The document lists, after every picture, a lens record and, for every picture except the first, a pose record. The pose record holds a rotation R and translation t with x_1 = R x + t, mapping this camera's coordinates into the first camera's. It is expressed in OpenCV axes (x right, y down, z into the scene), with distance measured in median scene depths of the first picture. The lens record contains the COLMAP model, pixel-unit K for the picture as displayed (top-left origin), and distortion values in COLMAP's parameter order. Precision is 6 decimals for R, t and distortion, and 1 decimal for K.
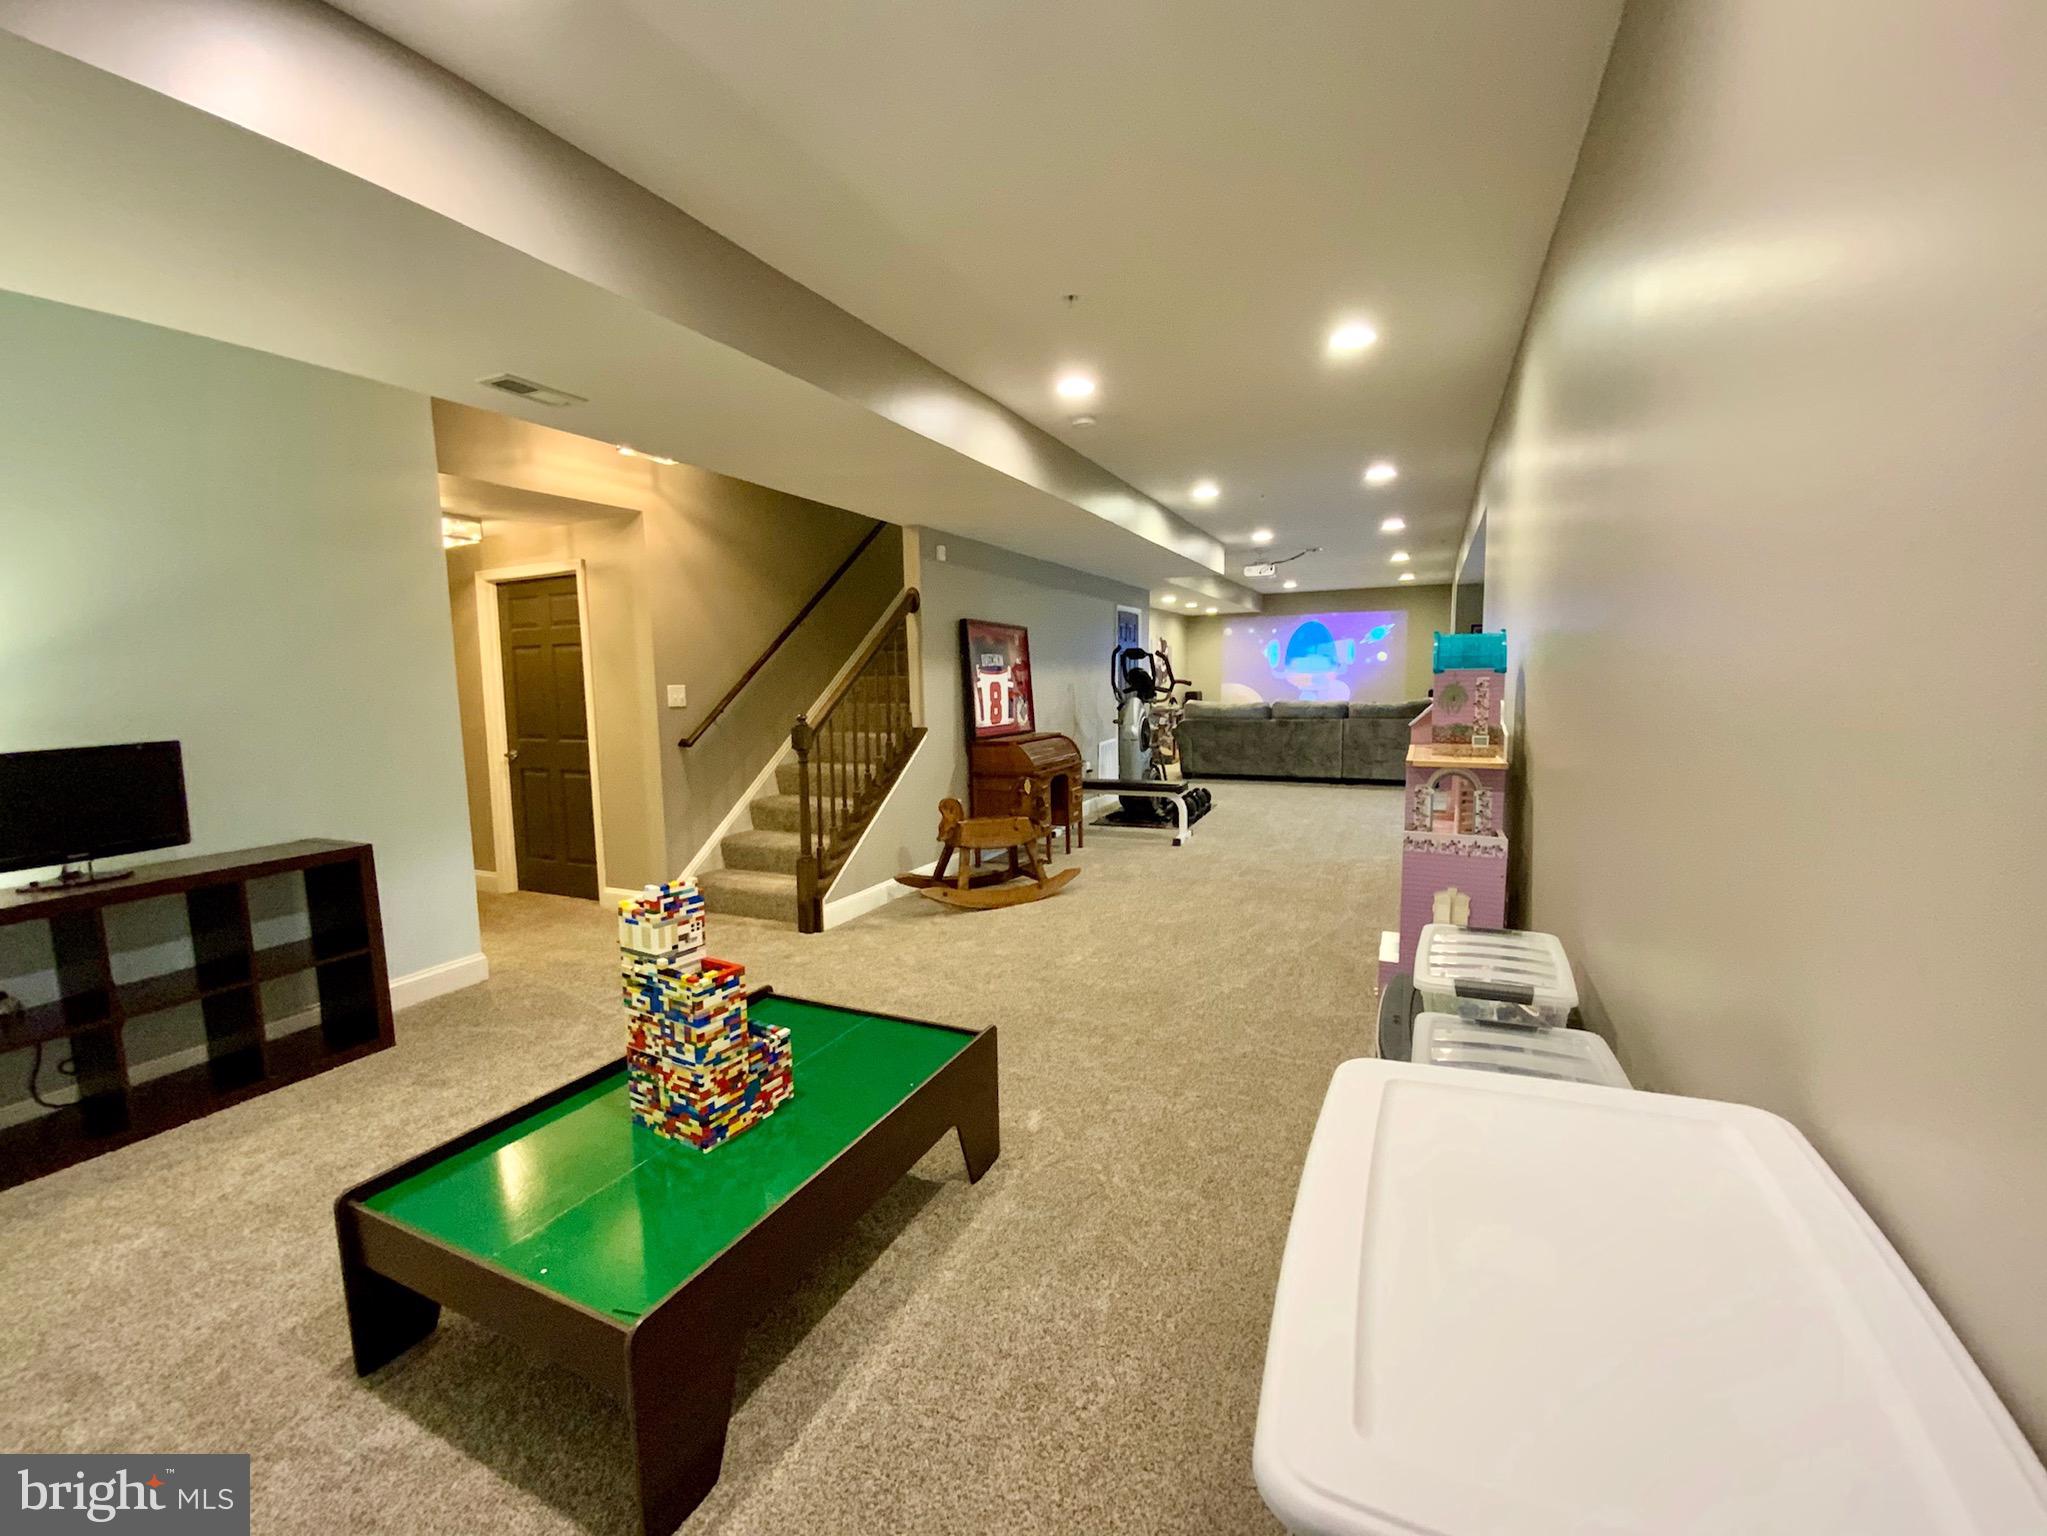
lens RADIAL K [[840.0, 0, 1028.7], [0, 840.0, 771.3], [0, 0, 1]] dist [0.011843, -0.000241]
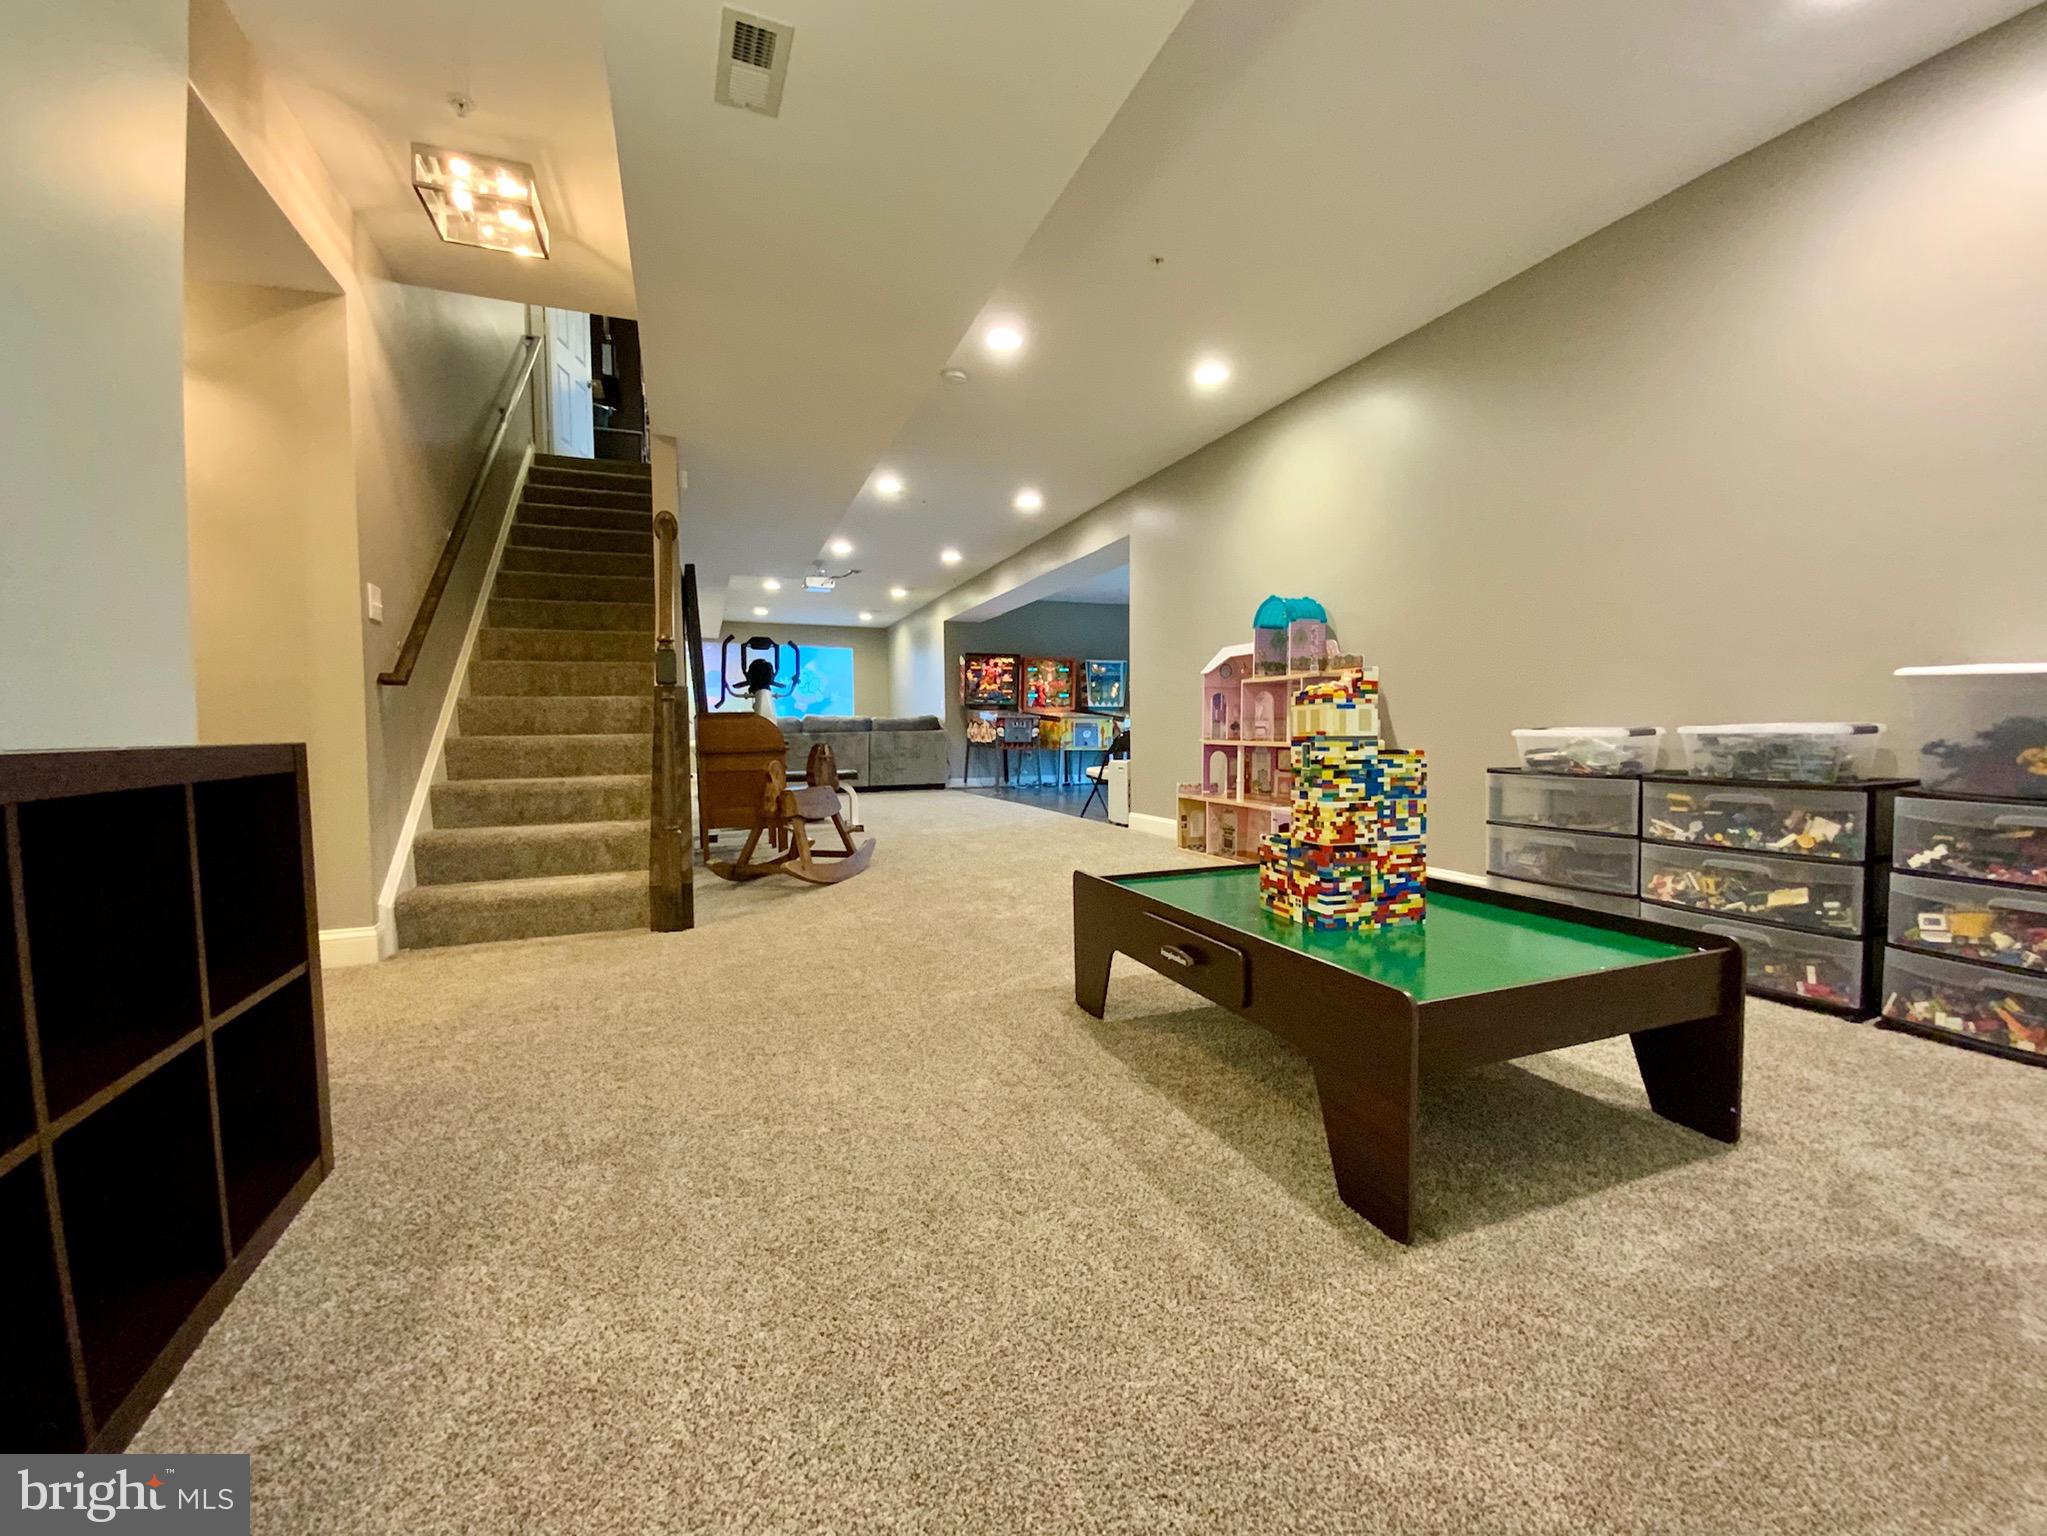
lens RADIAL K [[840.0, 0, 1028.7], [0, 840.0, 771.3], [0, 0, 1]] dist [0.011843, -0.000241]
pose [[0.676845, -0.024262, 0.735725, -1.422488], [0.083968, 0.995478, -0.044419, 0.264269], [-0.731321, 0.091842, 0.675822, 0.620744]]
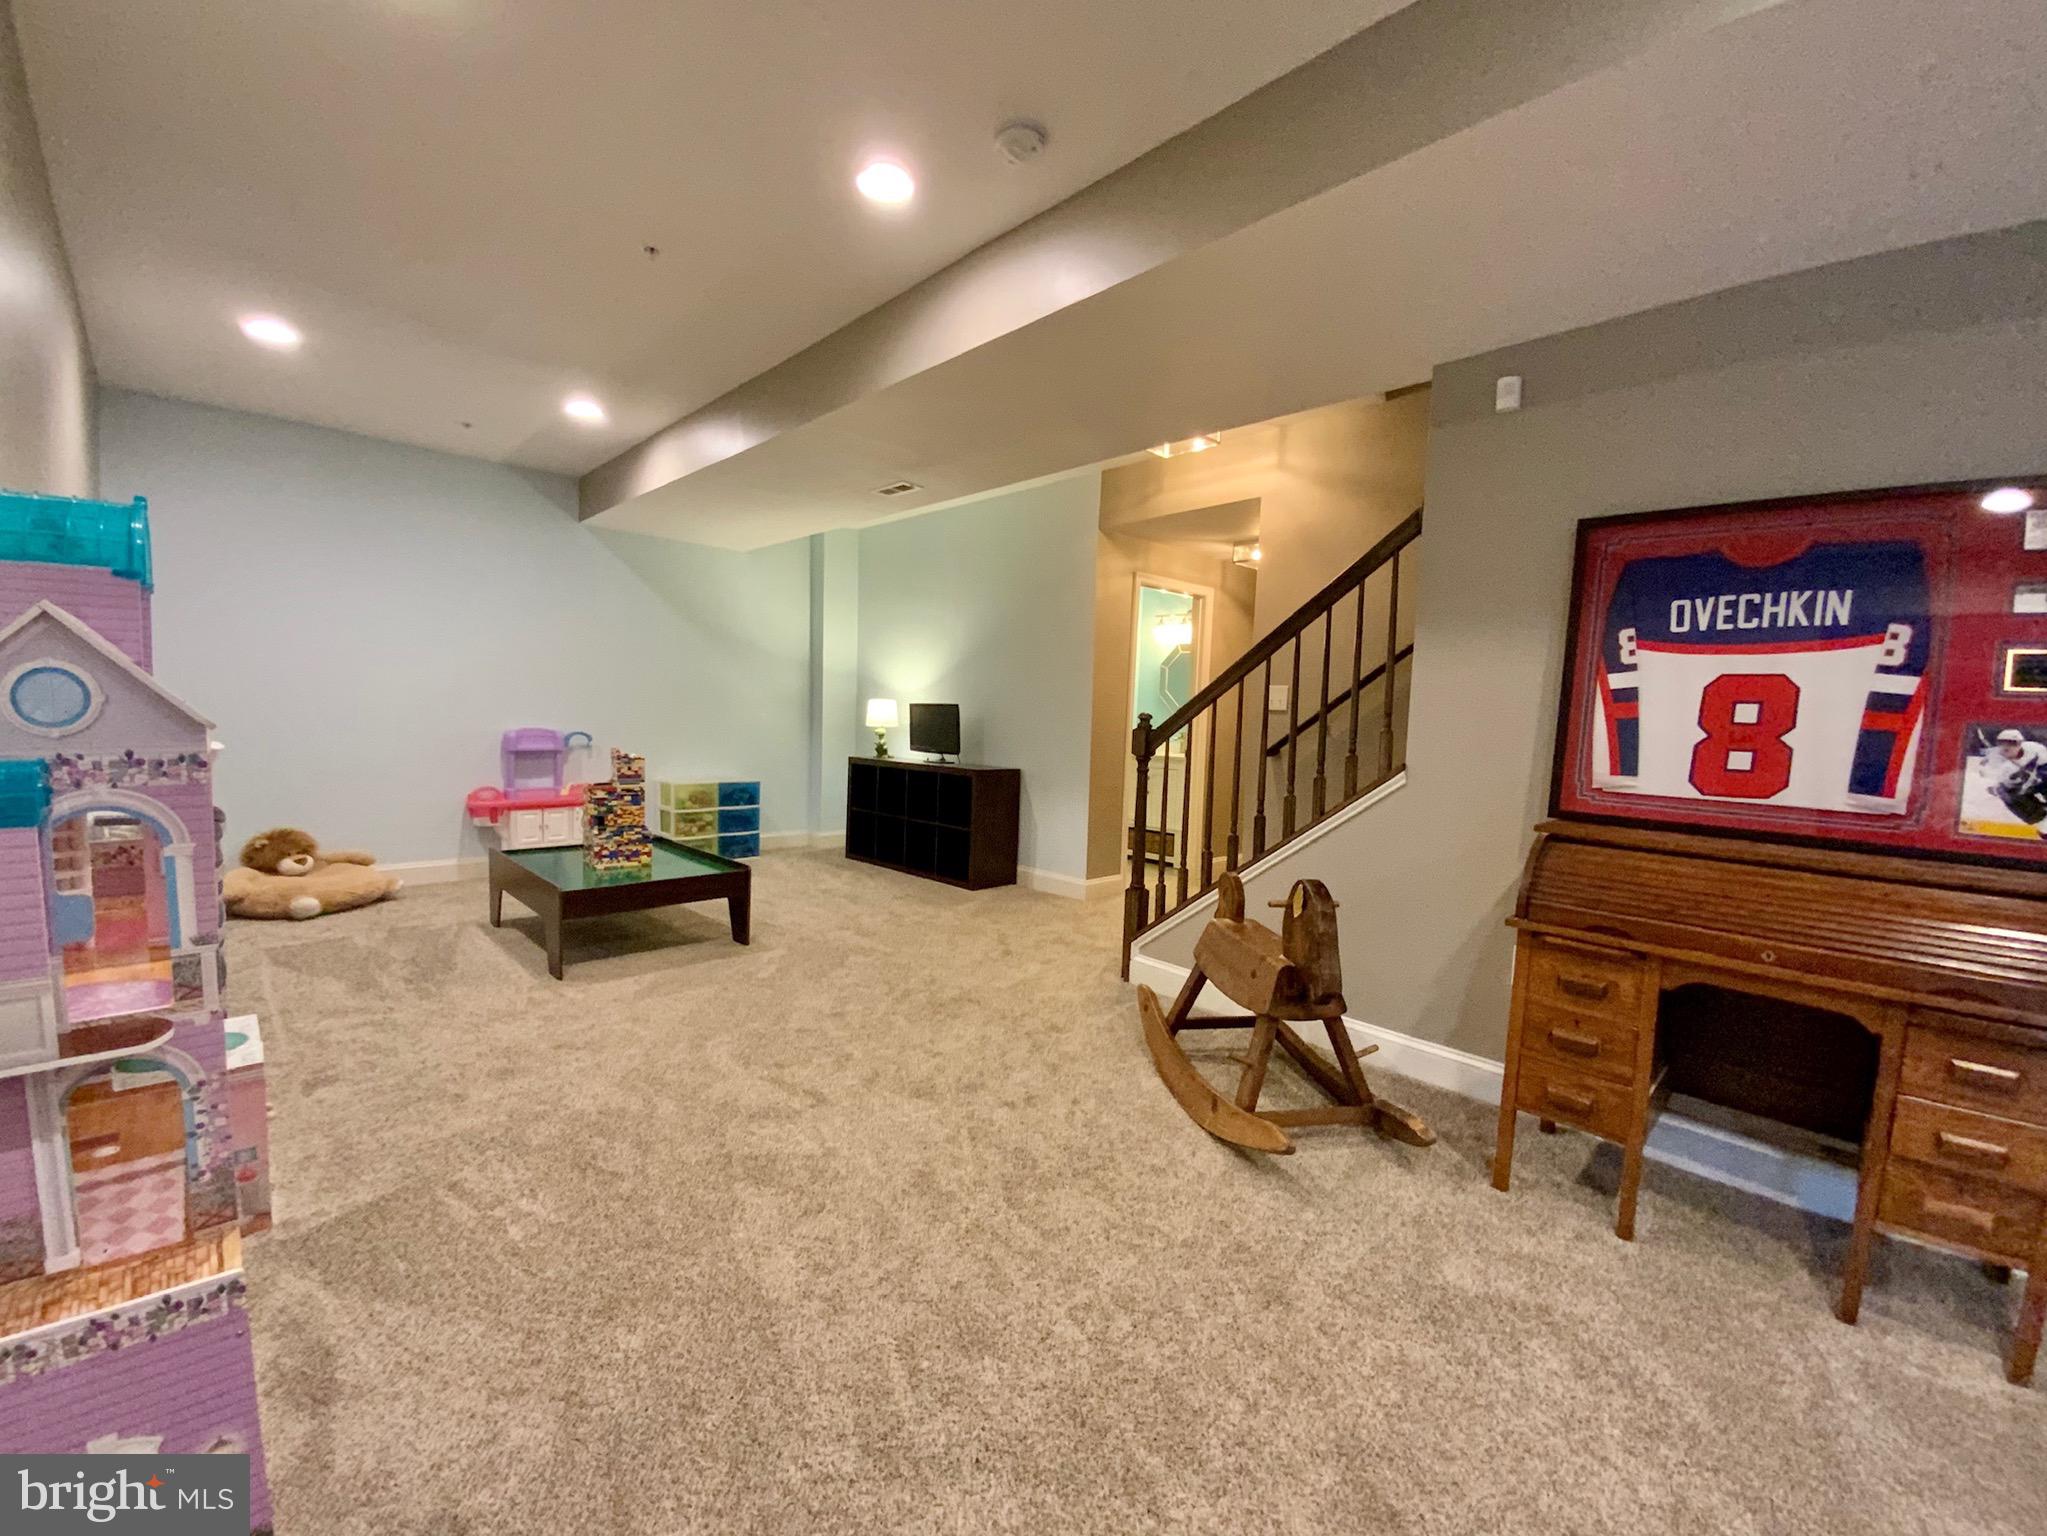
lens RADIAL K [[840.0, 0, 1028.7], [0, 840.0, 771.3], [0, 0, 1]] dist [0.011843, -0.000241]
pose [[-0.354907, 0.069723, -0.932298, 1.209244], [-0.139426, 0.982116, 0.126525, -0.220111], [0.924447, 0.174891, -0.338838, 2.656895]]
